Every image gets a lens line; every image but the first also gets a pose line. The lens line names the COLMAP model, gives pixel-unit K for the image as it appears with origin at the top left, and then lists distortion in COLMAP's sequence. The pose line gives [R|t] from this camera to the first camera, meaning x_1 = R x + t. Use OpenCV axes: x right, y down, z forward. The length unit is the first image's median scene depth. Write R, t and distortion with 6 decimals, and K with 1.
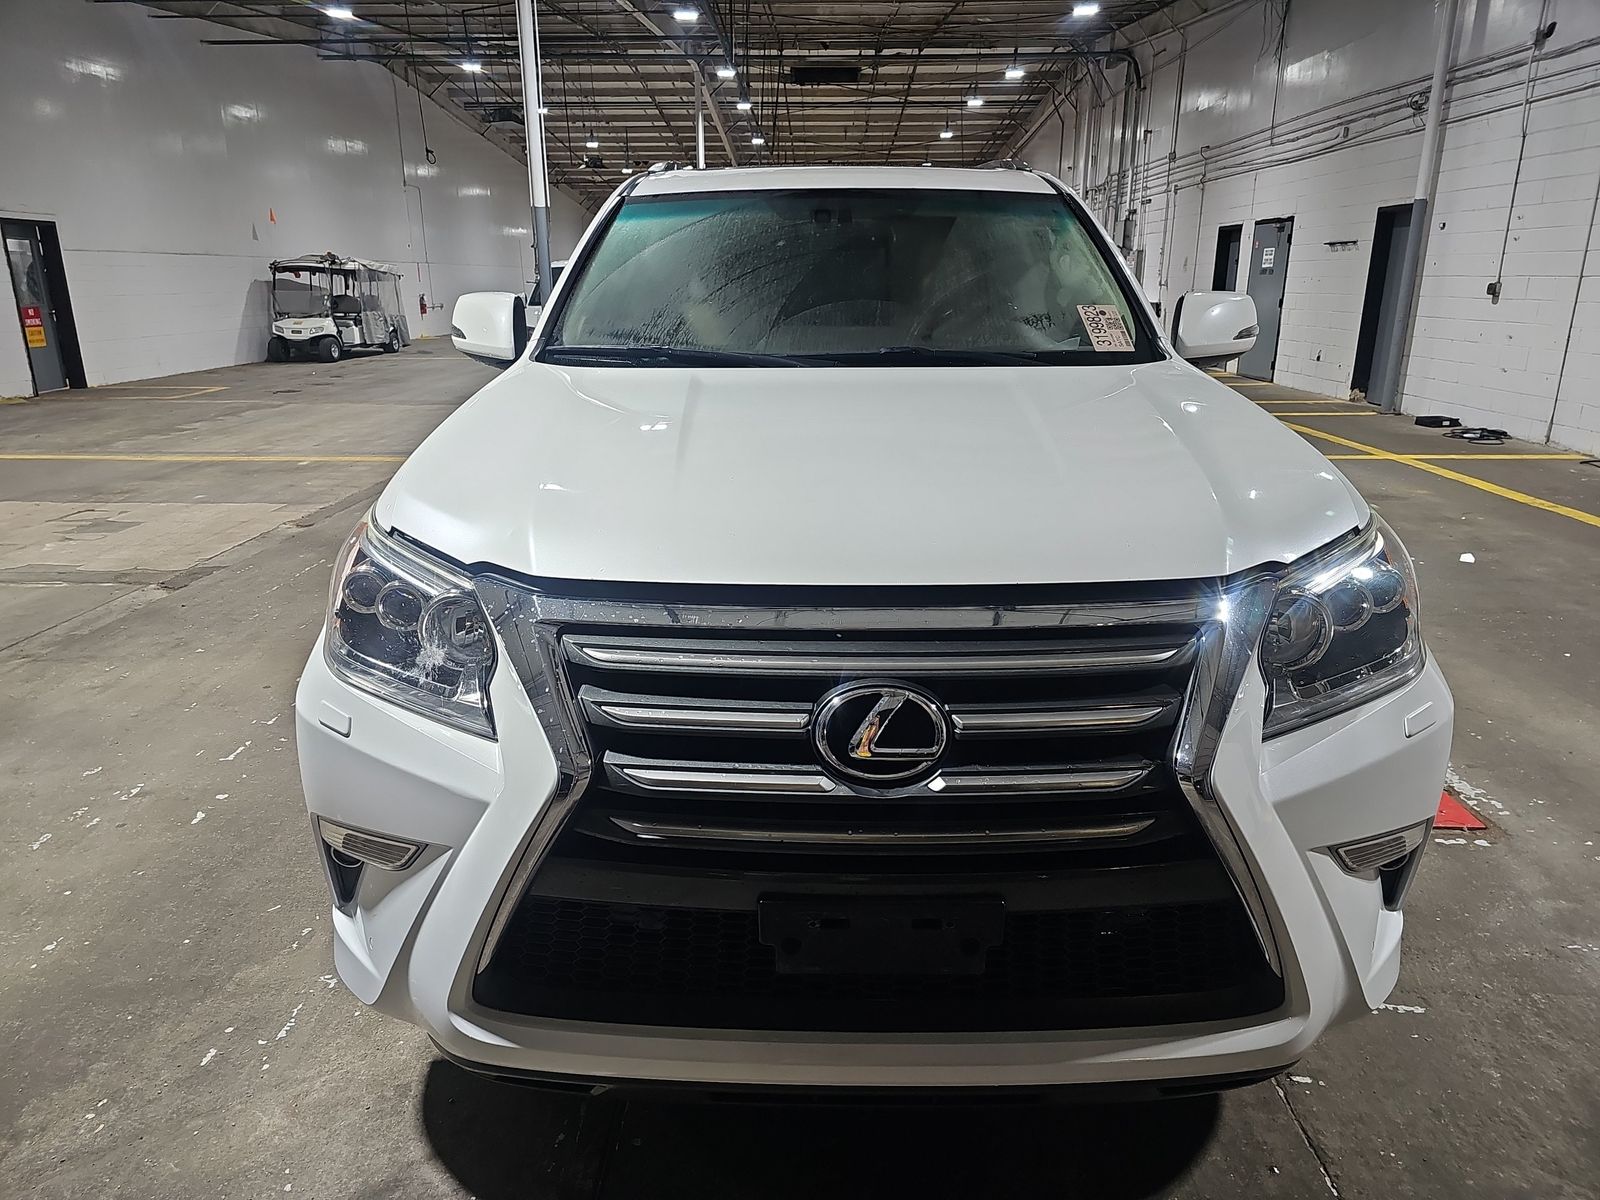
lens RADIAL K [[1065.4, 0, 803.5], [0, 1065.4, 592.1], [0, 0, 1]] dist [0.036151, -0.026515]
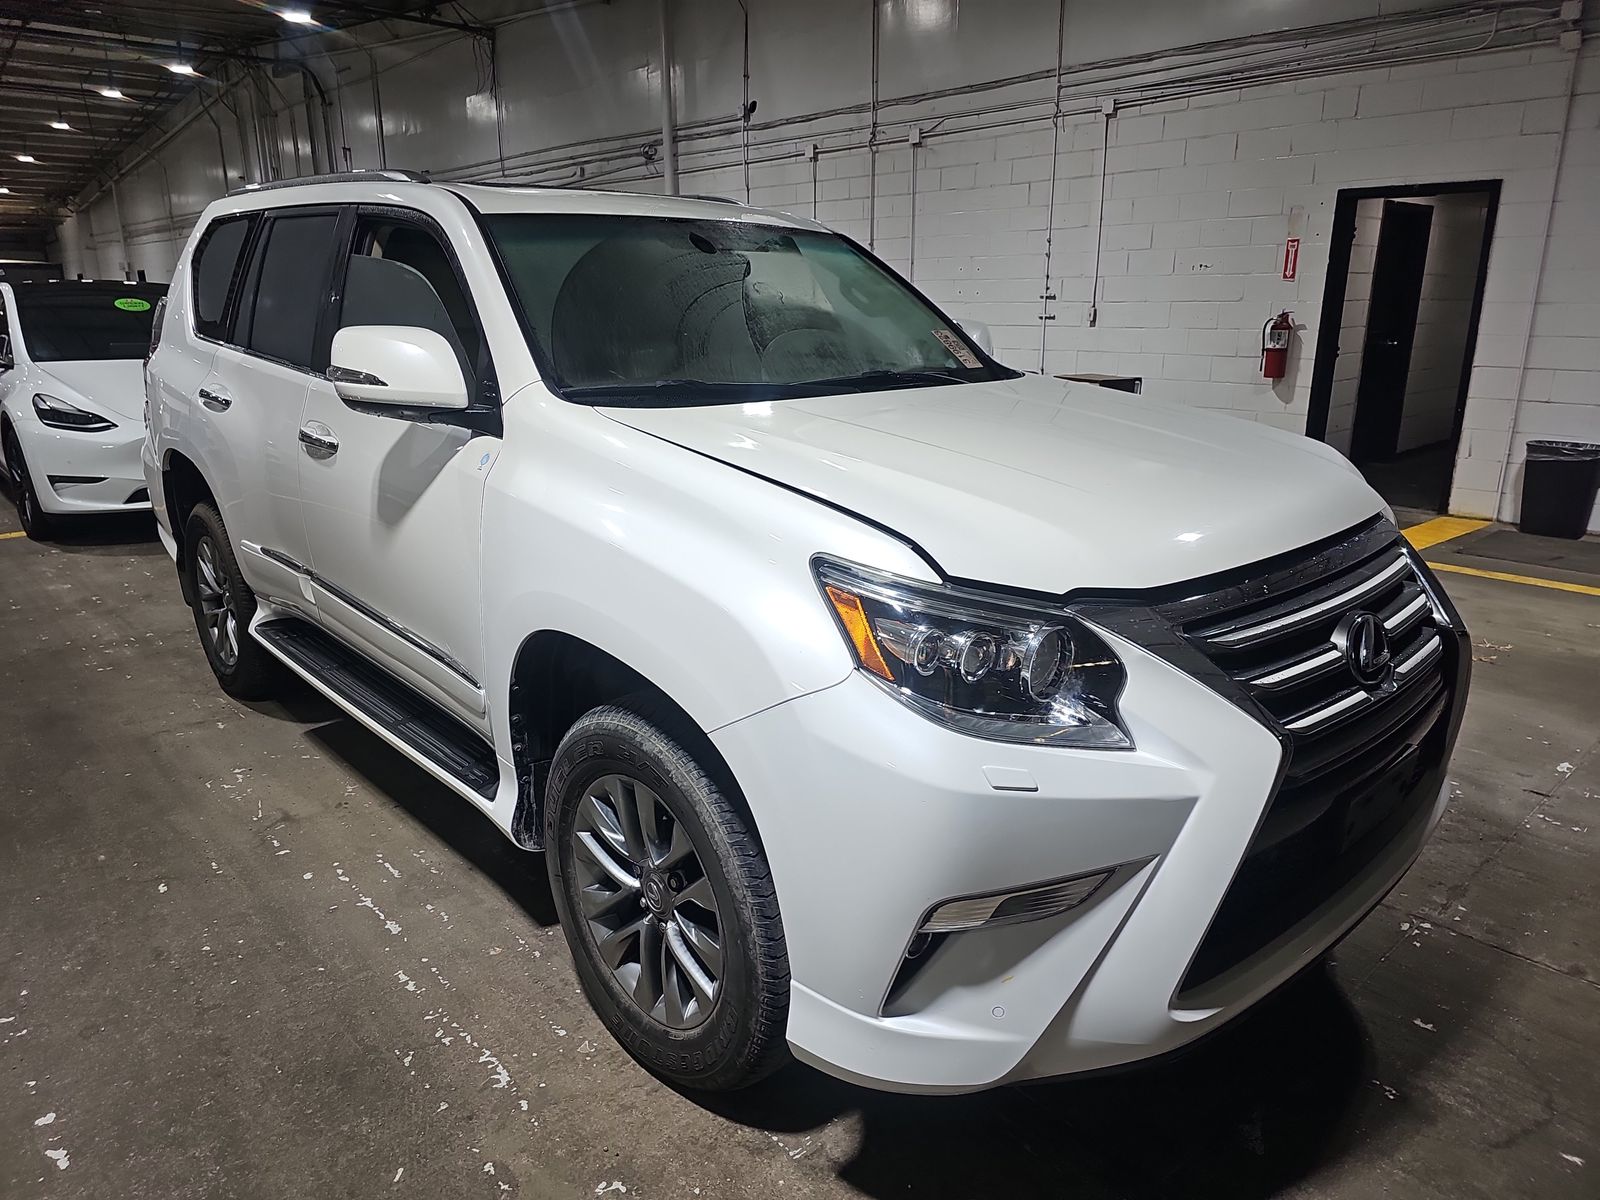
lens RADIAL K [[1065.4, 0, 803.5], [0, 1065.4, 592.1], [0, 0, 1]] dist [0.036151, -0.026515]
pose [[0.728062, -0.180827, 0.661231, -0.168534], [0.191995, 0.979766, 0.056537, -0.019293], [-0.658075, 0.085790, 0.748049, 0.057533]]
